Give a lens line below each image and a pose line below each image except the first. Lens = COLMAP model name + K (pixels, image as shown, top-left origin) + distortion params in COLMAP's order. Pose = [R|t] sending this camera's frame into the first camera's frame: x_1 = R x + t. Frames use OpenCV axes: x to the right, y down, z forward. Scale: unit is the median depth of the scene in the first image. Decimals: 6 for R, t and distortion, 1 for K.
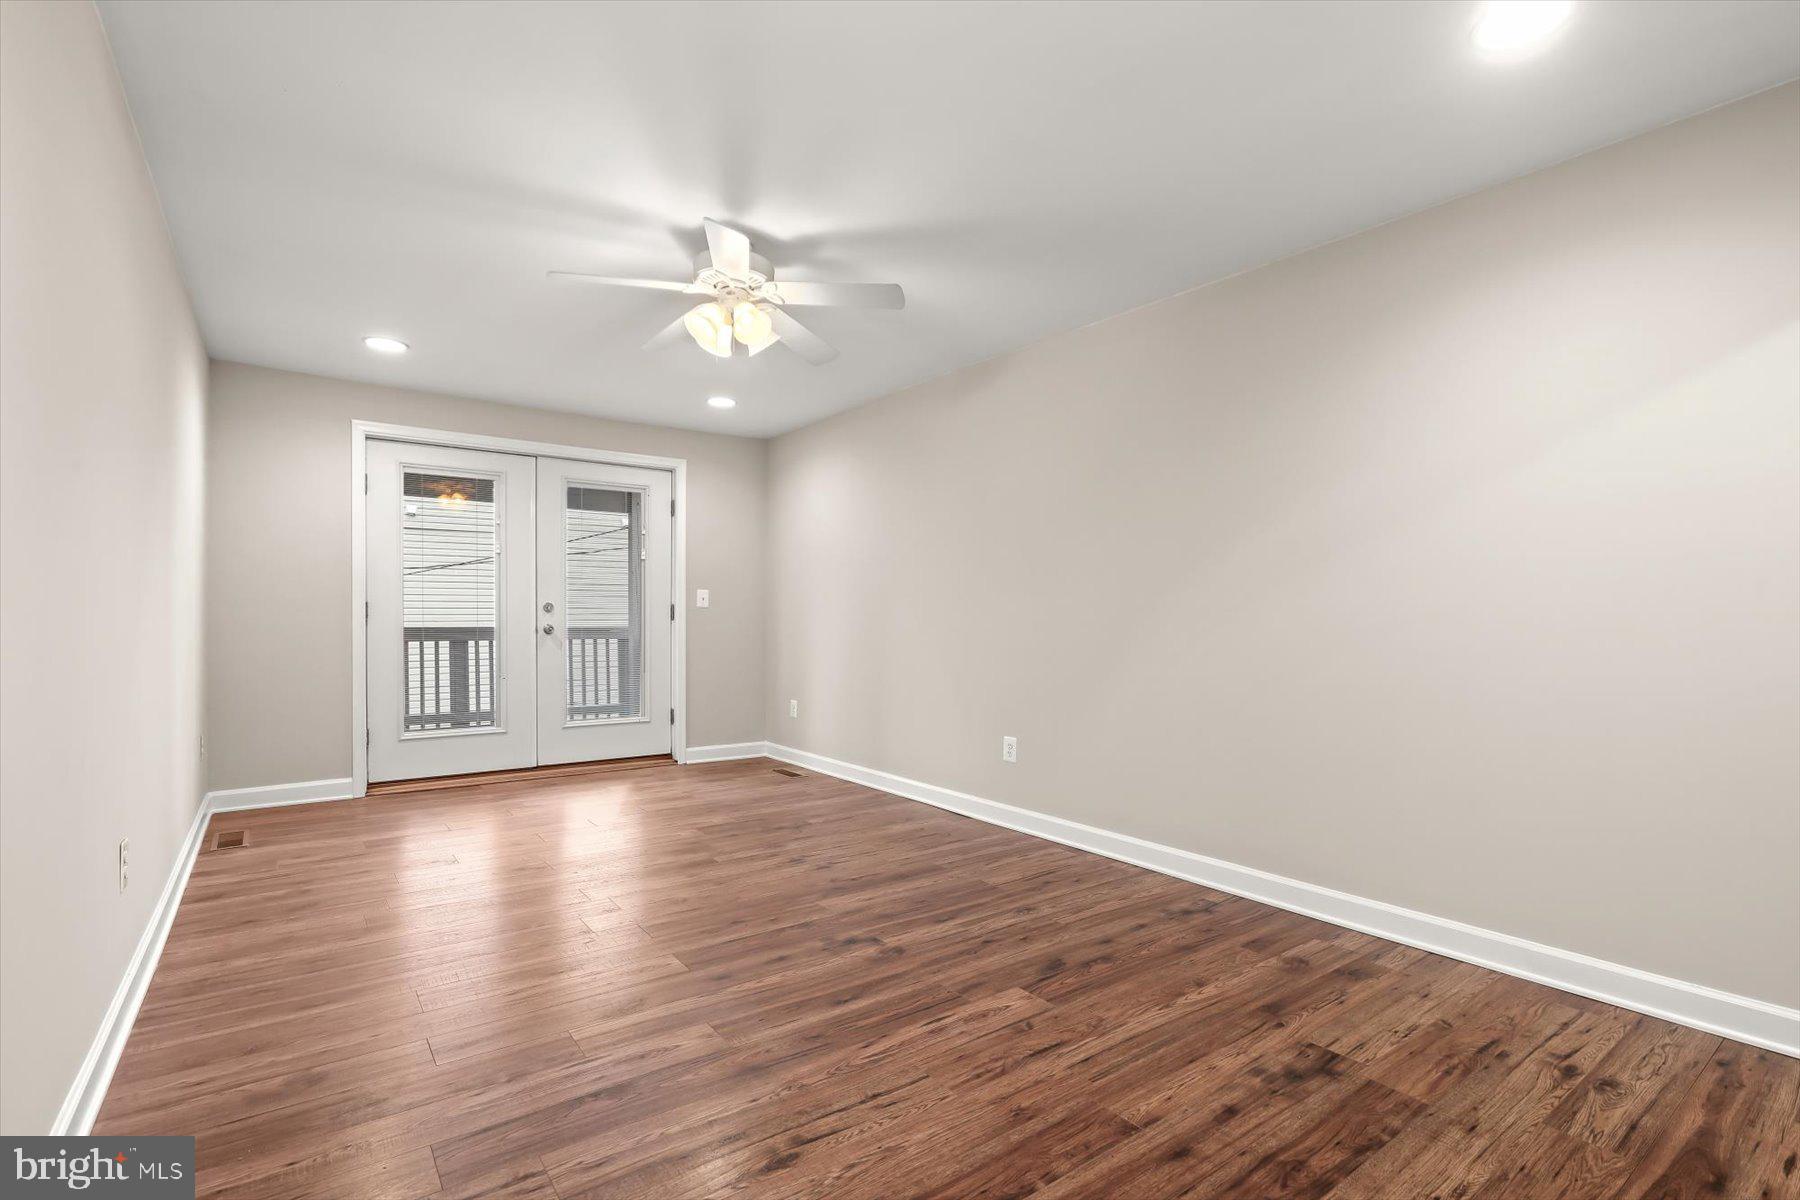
lens RADIAL K [[835.9, 0, 902.1], [0, 835.9, 613.3], [0, 0, 1]] dist [0.000273, 0.000124]
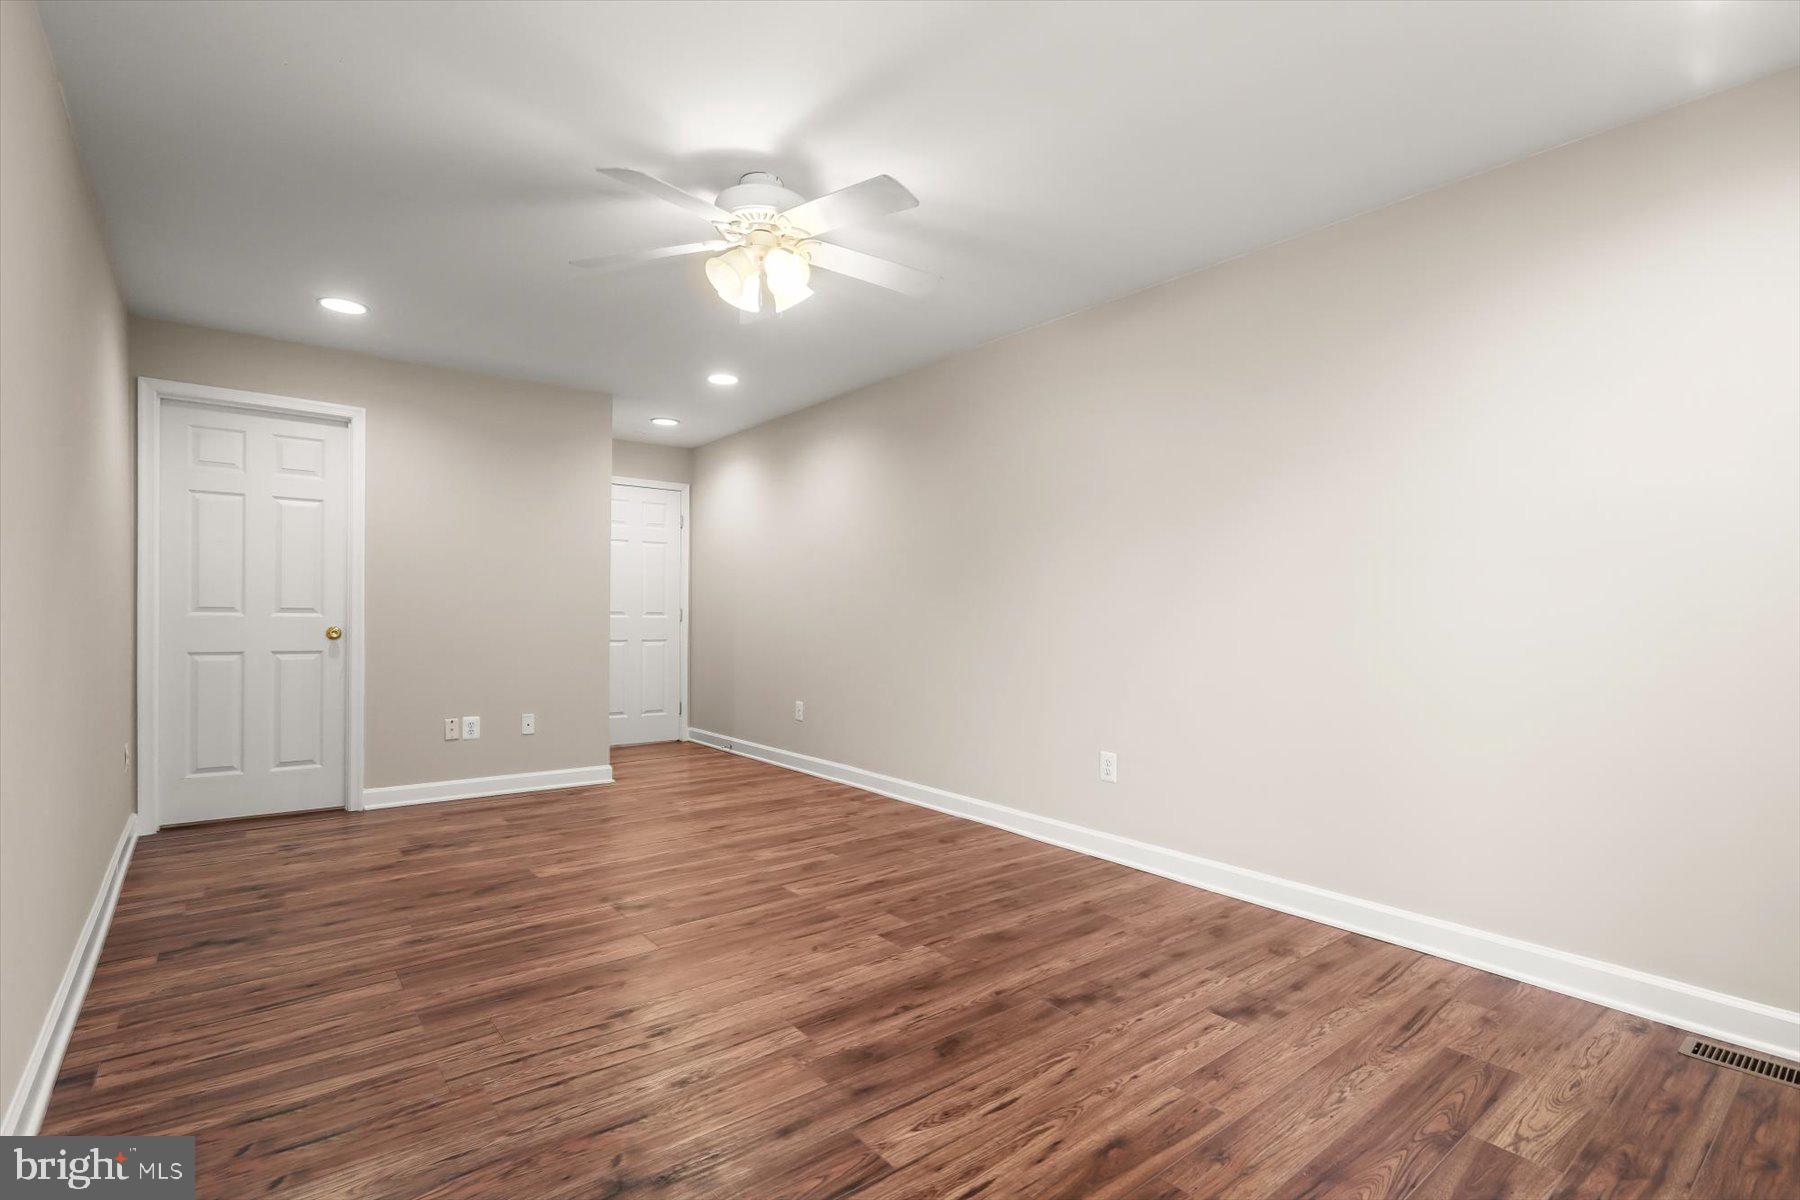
lens RADIAL K [[835.9, 0, 902.1], [0, 835.9, 613.3], [0, 0, 1]] dist [0.000273, 0.000124]
pose [[-0.999286, -0.014582, -0.034848, -0.303954], [-0.014544, 0.999893, -0.001368, 0.003571], [0.034865, -0.000860, -0.999392, 1.789506]]
